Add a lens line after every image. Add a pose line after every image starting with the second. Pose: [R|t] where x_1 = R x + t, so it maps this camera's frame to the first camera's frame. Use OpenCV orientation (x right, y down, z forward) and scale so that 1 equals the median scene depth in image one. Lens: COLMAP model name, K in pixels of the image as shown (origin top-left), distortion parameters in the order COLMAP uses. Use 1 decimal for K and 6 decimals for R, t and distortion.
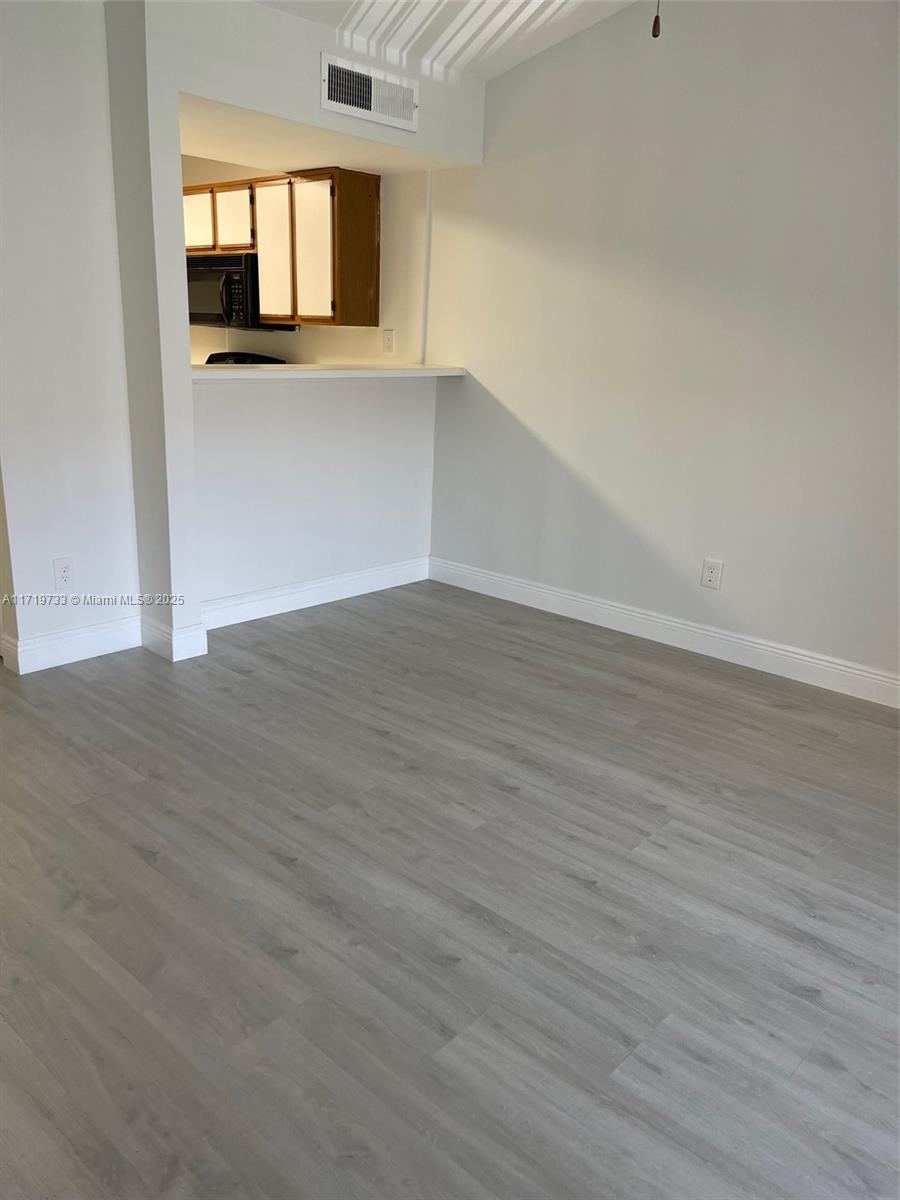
lens RADIAL K [[912.8, 0, 450.9], [0, 912.8, 601.8], [0, 0, 1]] dist [0.037564, -0.003939]
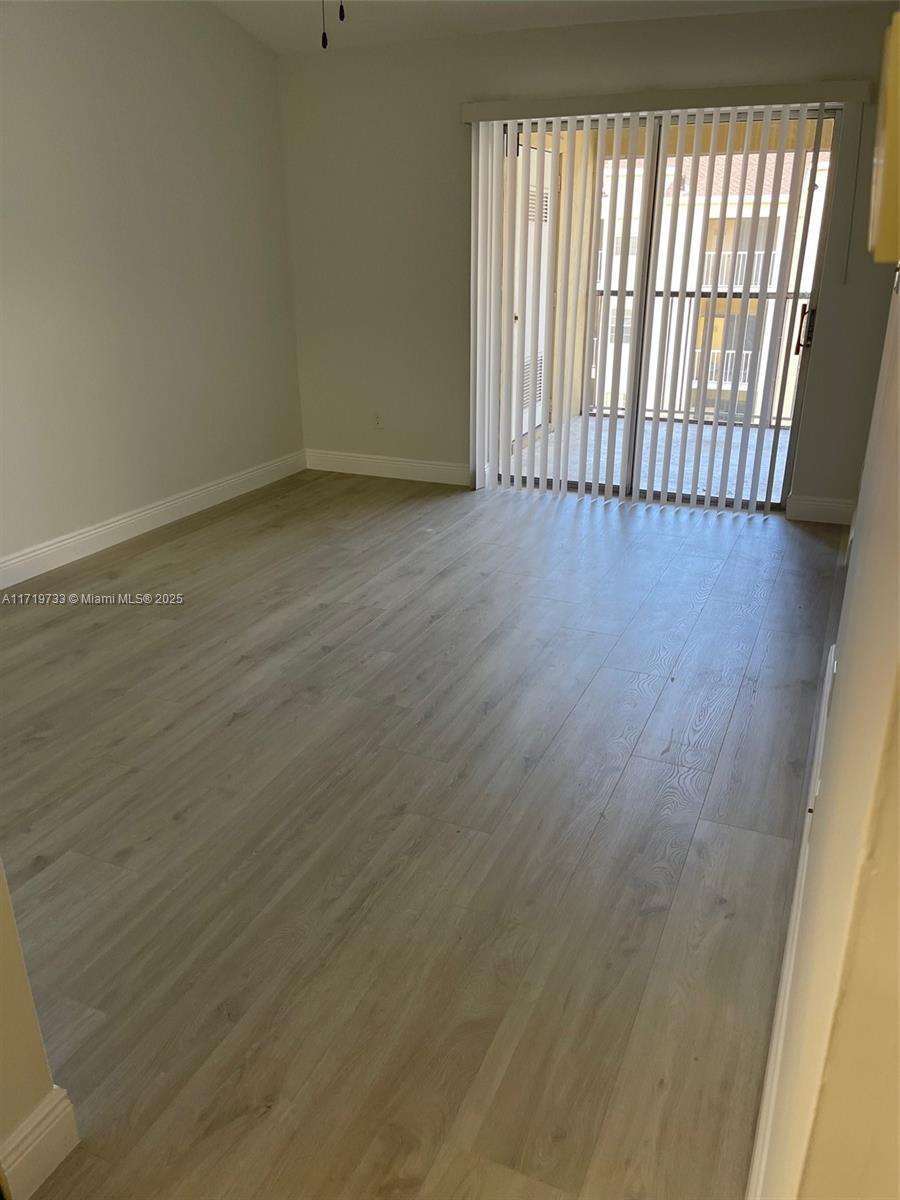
lens RADIAL K [[912.8, 0, 453.2], [0, 912.8, 600.6], [0, 0, 1]] dist [0.037564, -0.003939]
pose [[-0.321039, -0.385894, 0.864881, -0.902999], [0.254301, 0.844560, 0.471222, -0.339223], [-0.912286, 0.371220, -0.173003, 0.908498]]
